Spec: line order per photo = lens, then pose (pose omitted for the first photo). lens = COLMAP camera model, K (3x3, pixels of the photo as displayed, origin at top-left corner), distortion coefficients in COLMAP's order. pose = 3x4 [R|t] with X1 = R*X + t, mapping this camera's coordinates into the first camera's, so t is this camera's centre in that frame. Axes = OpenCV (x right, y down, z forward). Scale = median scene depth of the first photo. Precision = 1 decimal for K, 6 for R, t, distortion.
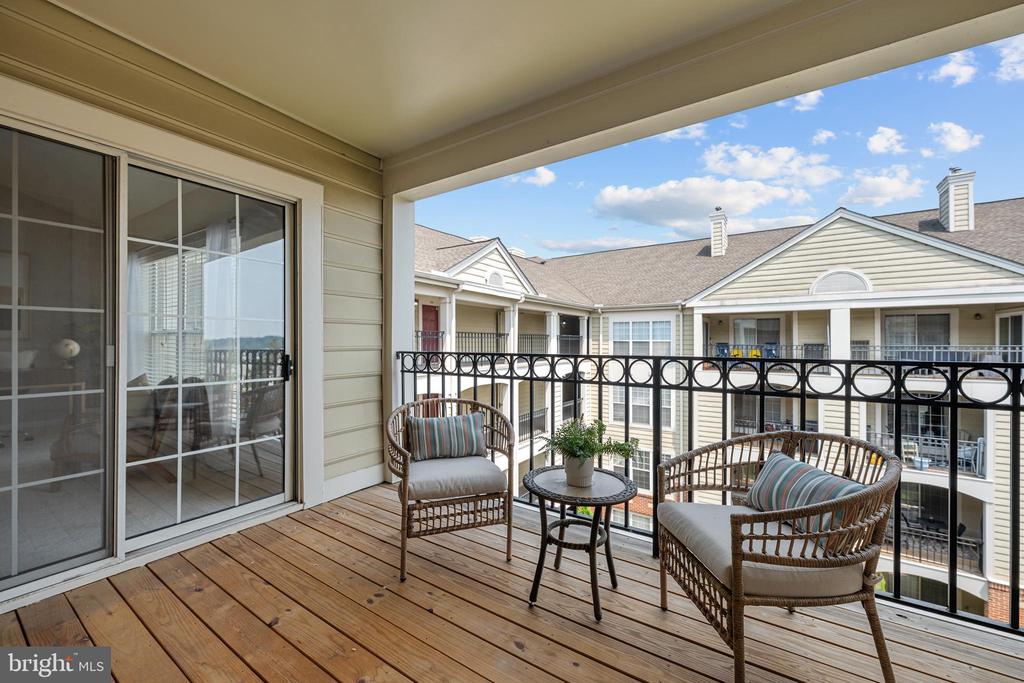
lens RADIAL K [[405.1, 0, 510.5], [0, 405.1, 343.6], [0, 0, 1]] dist [0.000483, -0.001255]
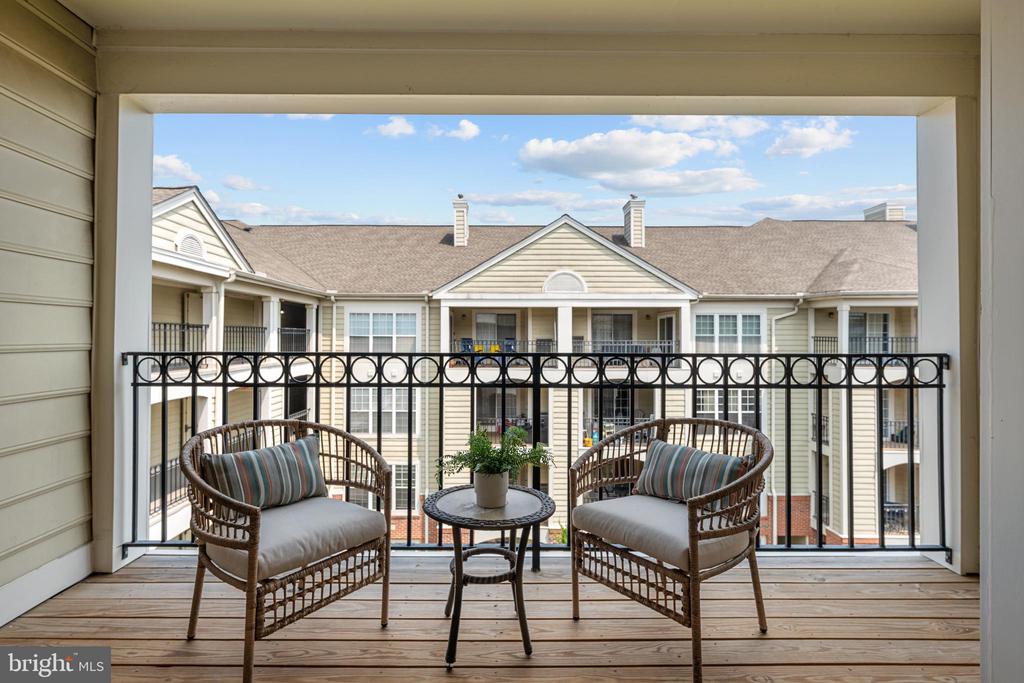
lens RADIAL K [[482.3, 0, 505.5], [0, 482.3, 333.9], [0, 0, 1]] dist [-0.000430, -0.001379]
pose [[0.829019, 0.006017, 0.559188, -0.064262], [-0.000501, 0.999950, -0.010017, -0.000377], [-0.559220, 0.008024, 0.828980, 0.024256]]
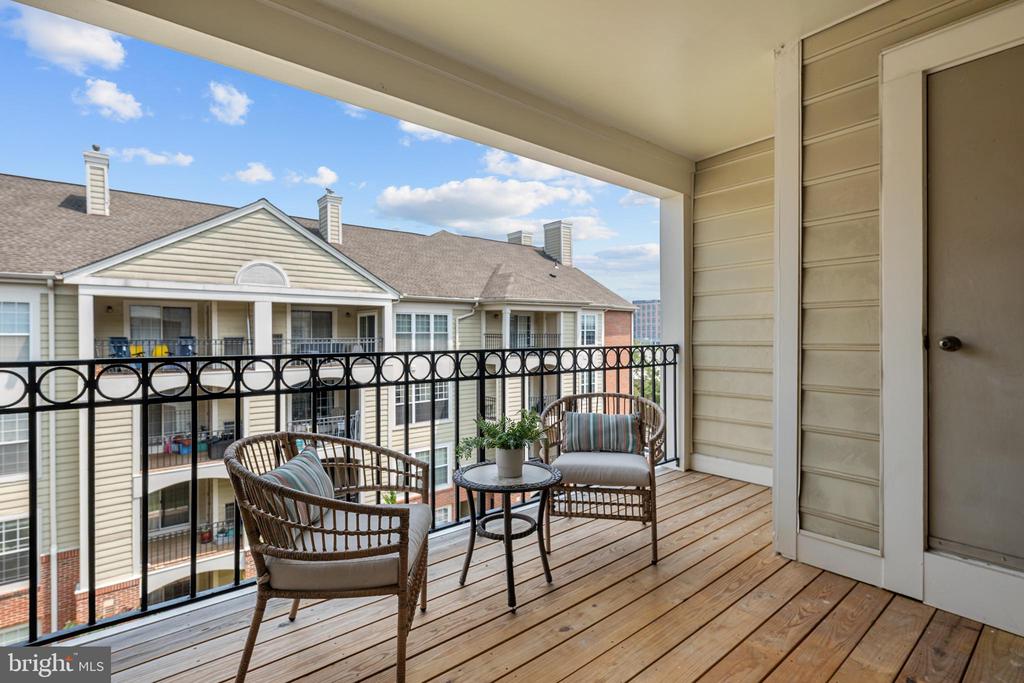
lens RADIAL K [[482.3, 0, 518.1], [0, 482.3, 336.2], [0, 0, 1]] dist [-0.000430, -0.001379]
pose [[0.288585, -0.002749, 0.957450, -0.187184], [0.005508, 0.999984, 0.001211, -0.001265], [-0.957438, 0.004924, 0.288596, 0.118158]]
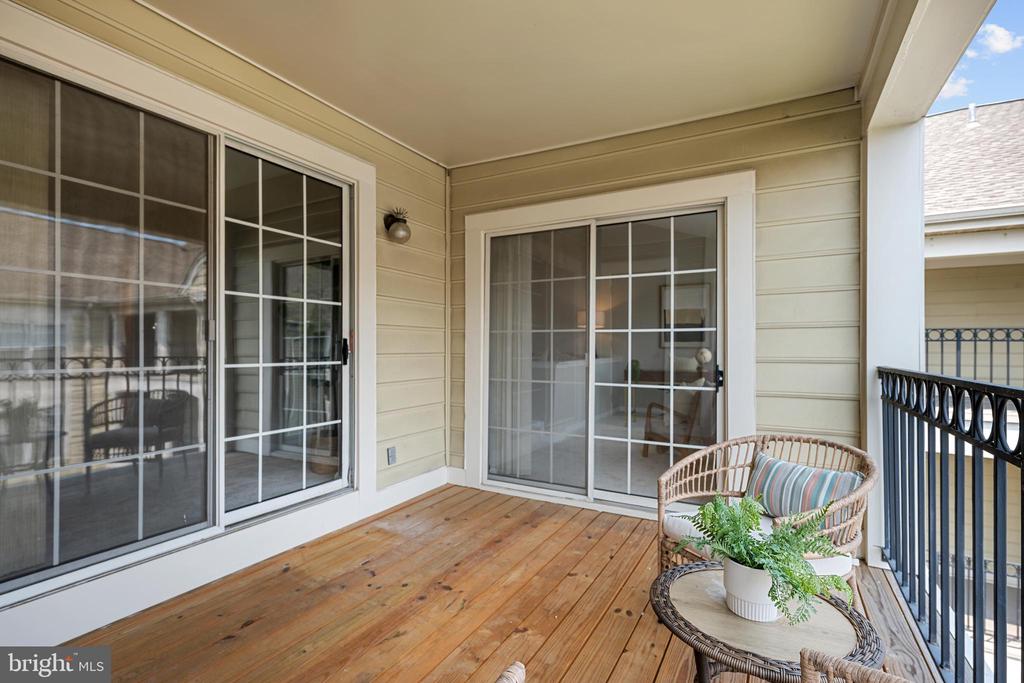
lens RADIAL K [[482.3, 0, 512.2], [0, 482.3, 351.3], [0, 0, 1]] dist [-0.000430, -0.001379]
pose [[0.071100, -0.002248, -0.997467, 0.138926], [-0.010586, 0.999939, -0.003008, 0.001172], [0.997413, 0.010773, 0.071072, 0.110585]]
